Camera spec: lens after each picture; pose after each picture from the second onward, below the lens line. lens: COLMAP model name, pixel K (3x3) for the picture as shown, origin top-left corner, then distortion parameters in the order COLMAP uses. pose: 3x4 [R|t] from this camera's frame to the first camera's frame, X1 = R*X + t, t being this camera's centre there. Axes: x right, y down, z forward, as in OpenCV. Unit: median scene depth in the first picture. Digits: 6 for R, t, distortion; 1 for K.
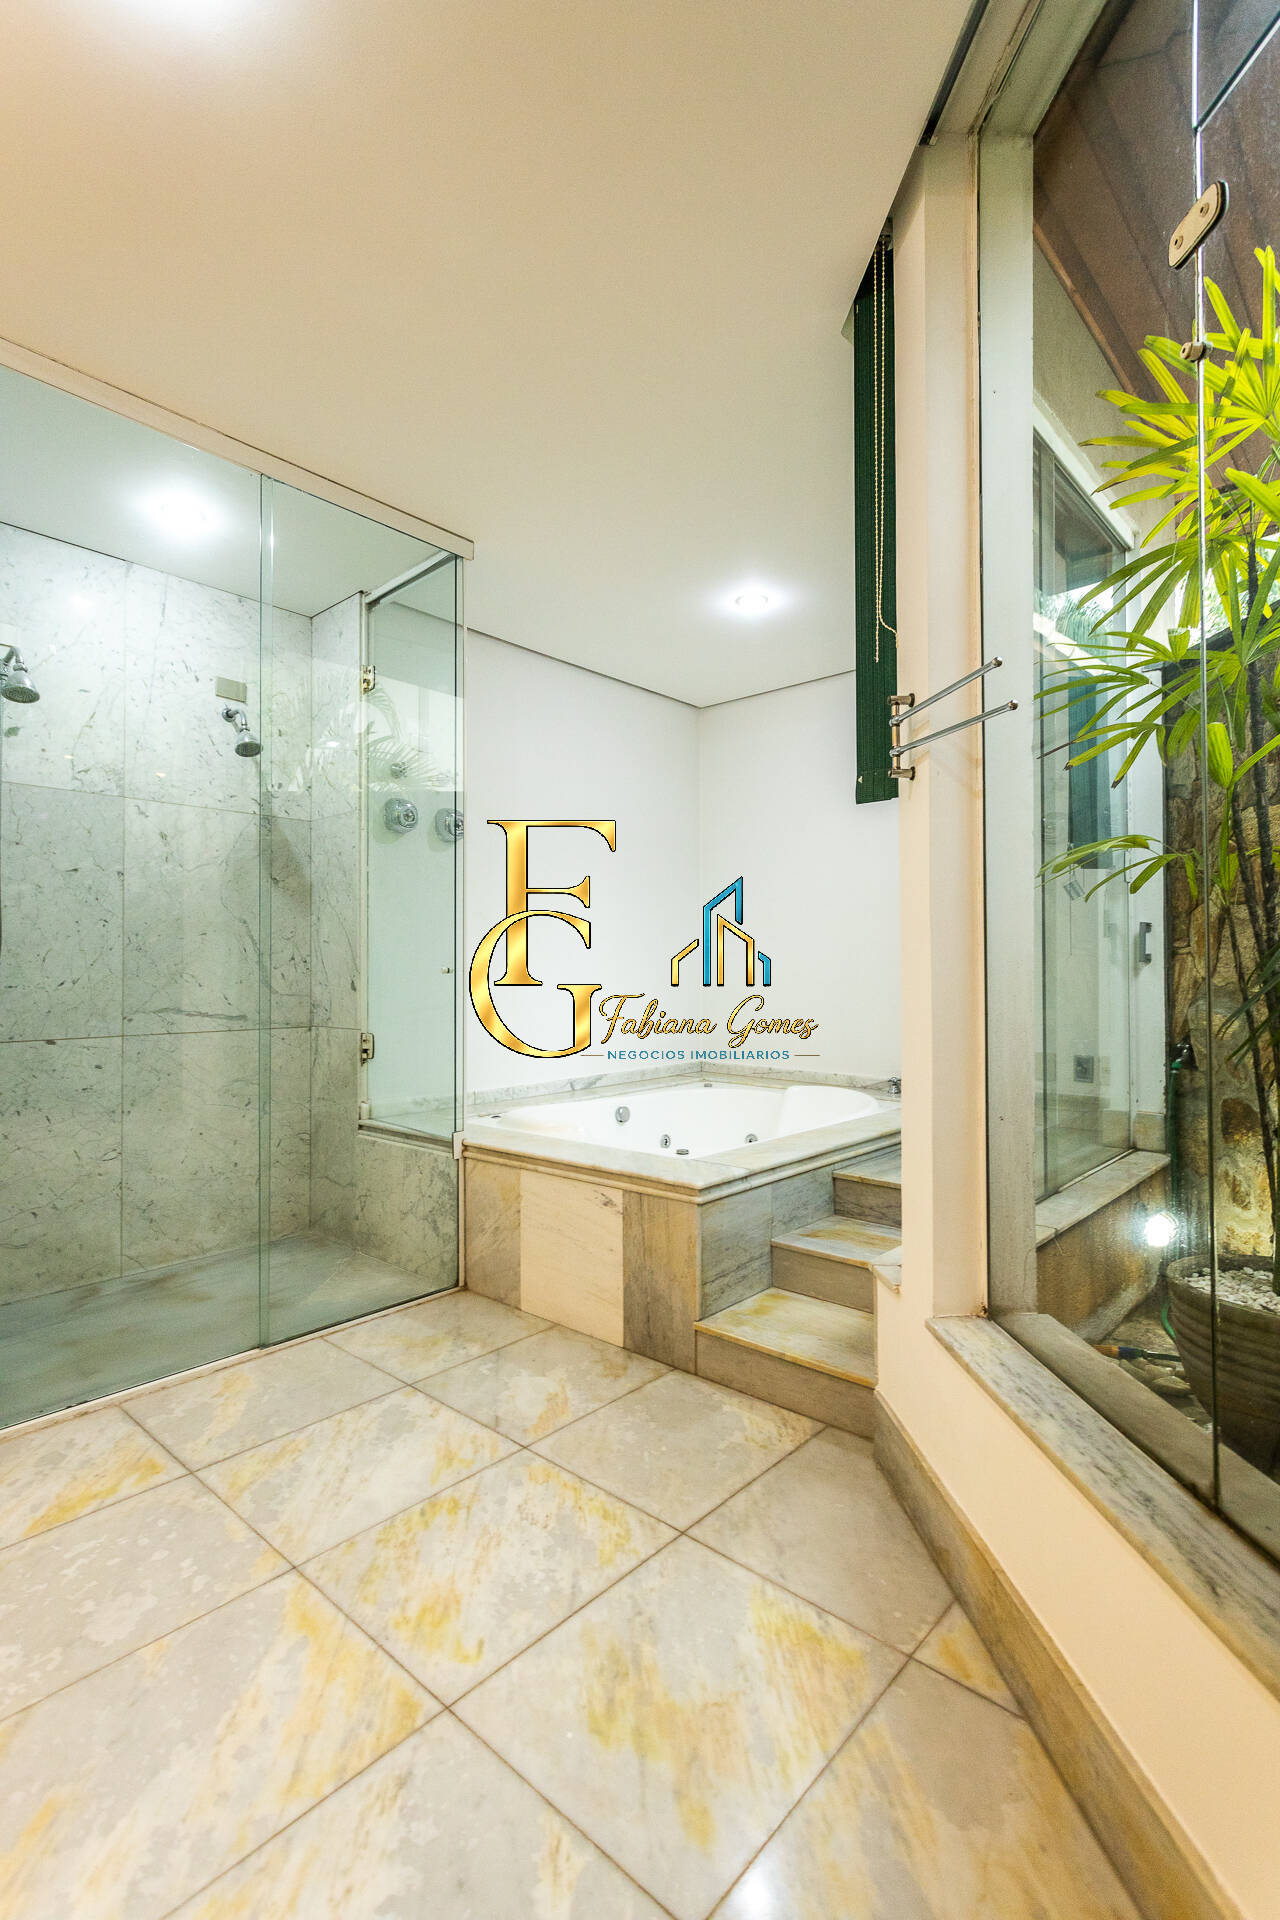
lens RADIAL K [[907.4, 0, 629.4], [0, 907.4, 959.4], [0, 0, 1]] dist [0.003754, 0.000426]
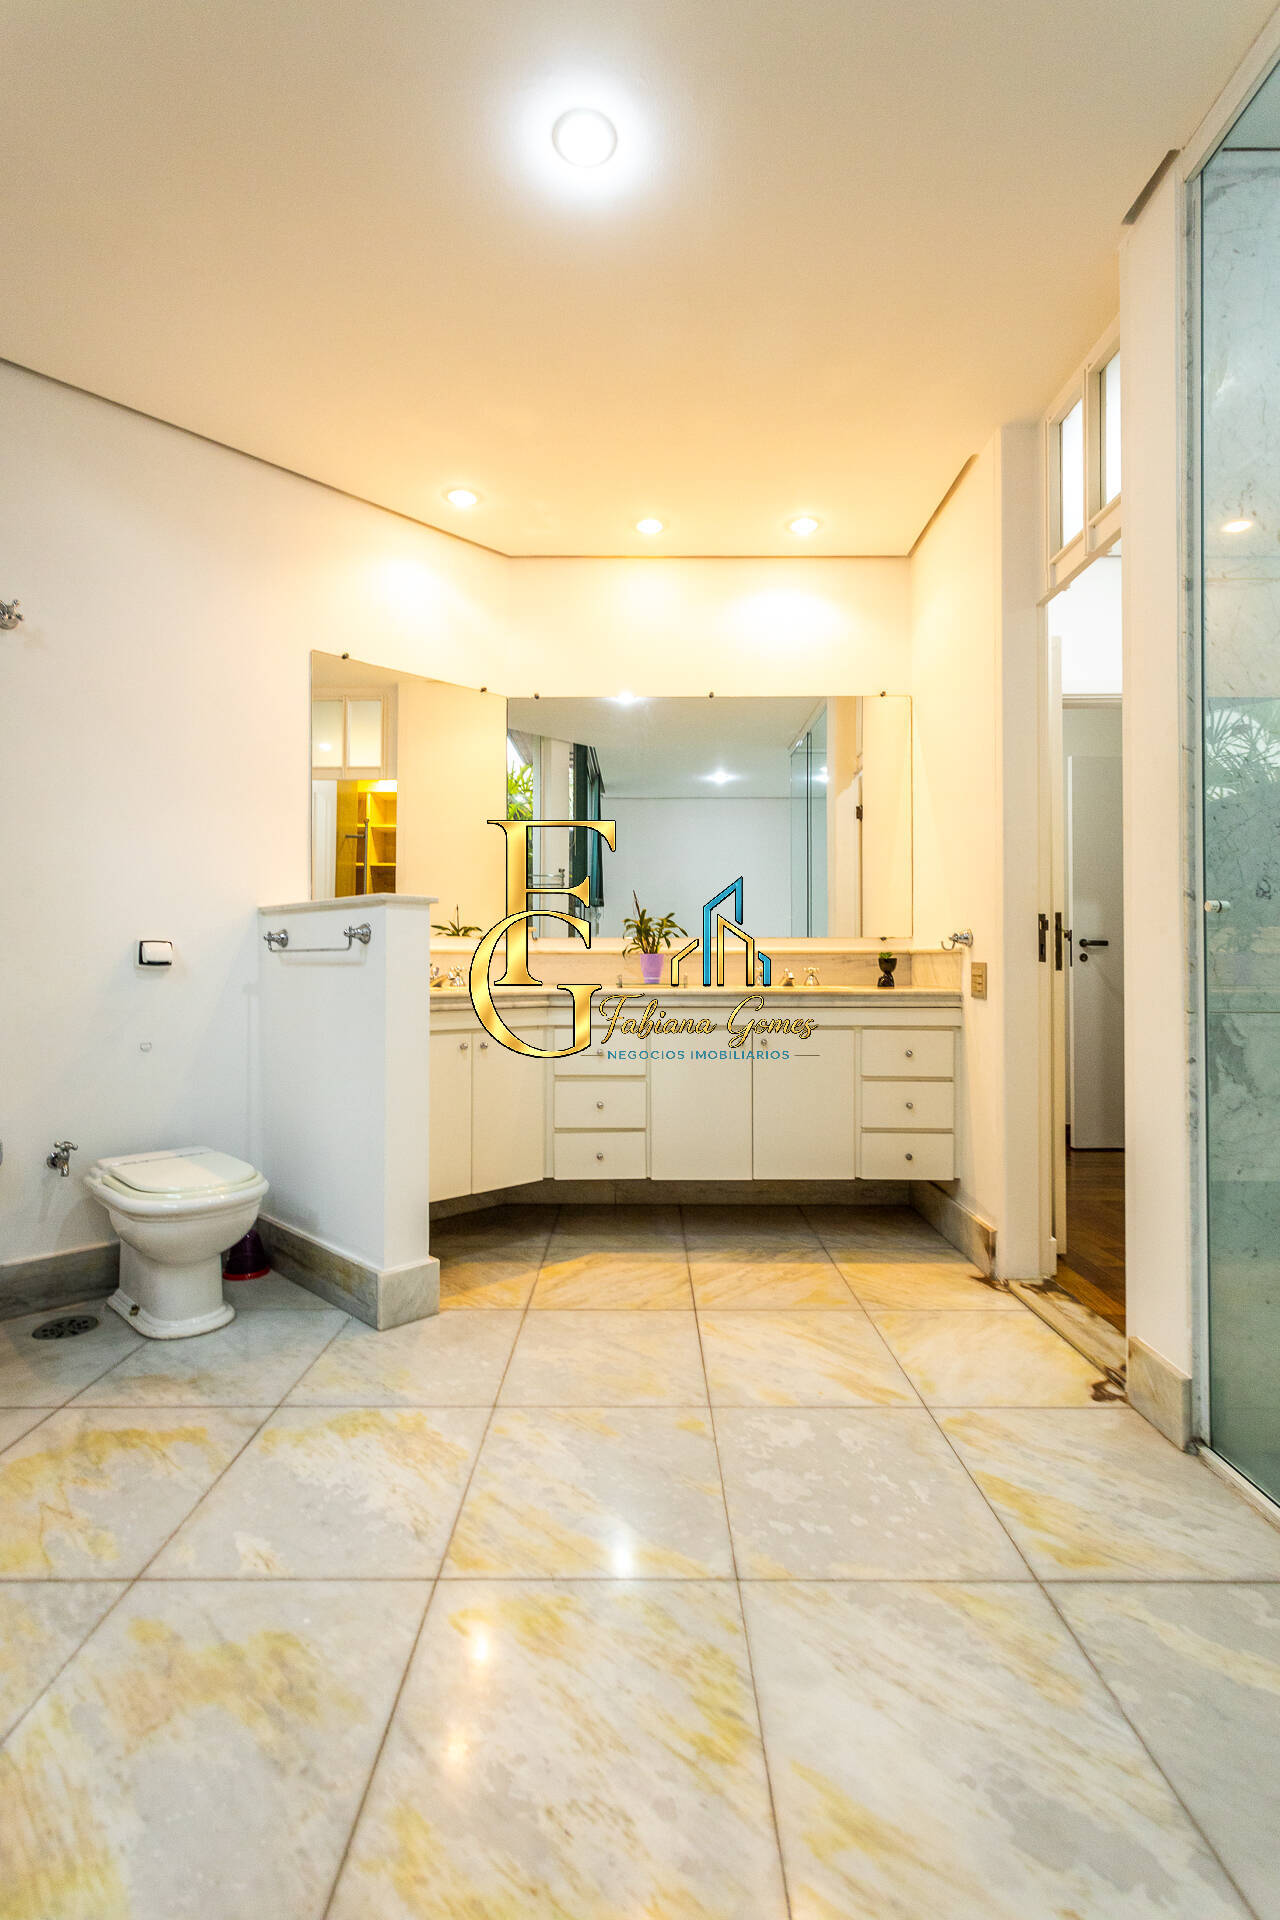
lens RADIAL K [[901.9, 0, 643.7], [0, 901.9, 959.1], [0, 0, 1]] dist [0.002873, 0.000570]
pose [[-0.733599, -0.003425, -0.679574, 0.182873], [0.010081, 0.999822, -0.015922, 0.068641], [0.679508, -0.018532, -0.733434, 1.057226]]
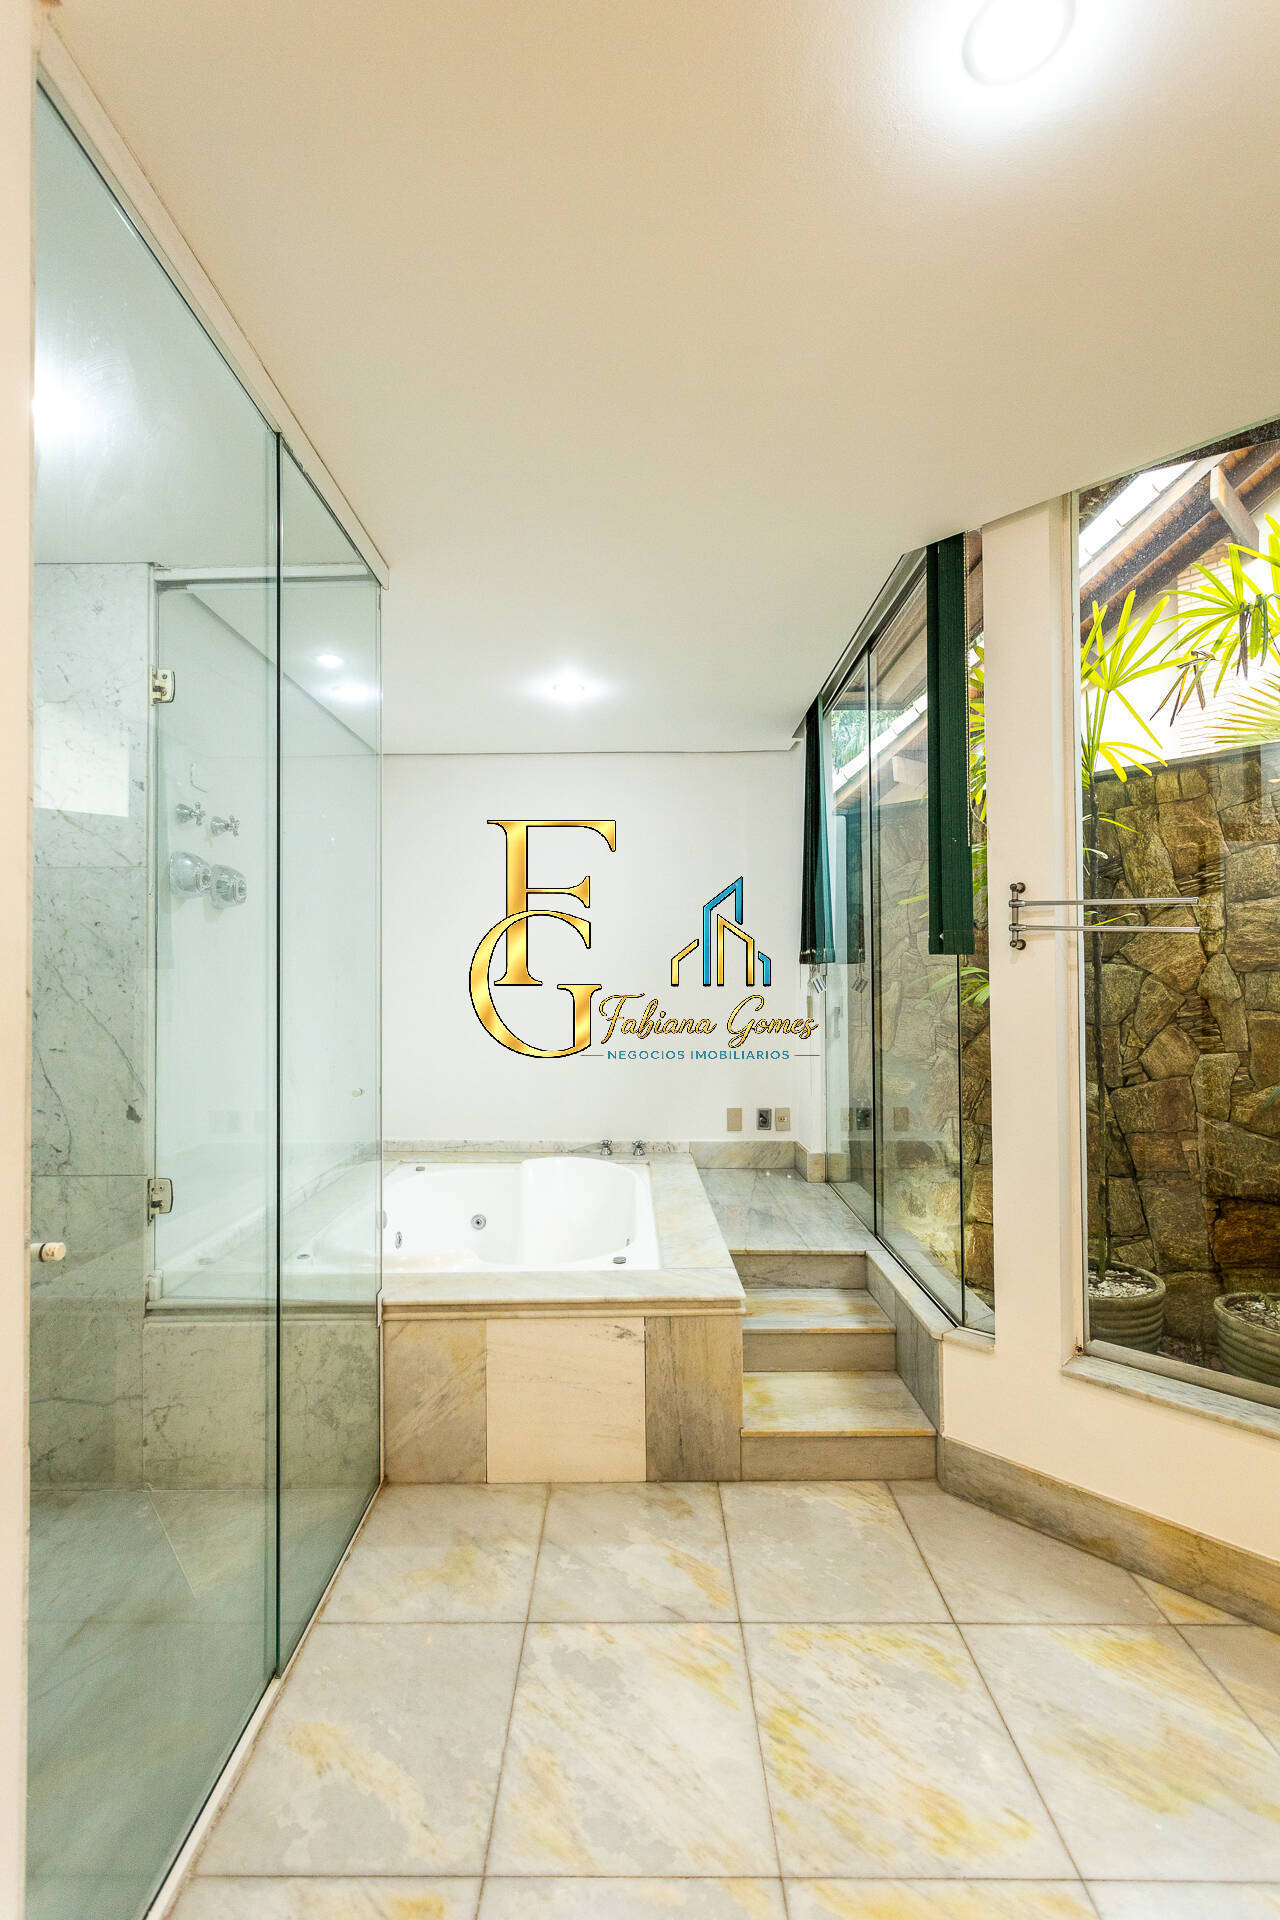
lens RADIAL K [[907.4, 0, 629.4], [0, 907.4, 959.4], [0, 0, 1]] dist [0.003754, 0.000426]
pose [[0.740750, 0.012009, 0.671673, -0.712393], [-0.005386, 0.999914, -0.011937, -0.122382], [-0.671759, 0.005225, 0.740751, 0.308372]]
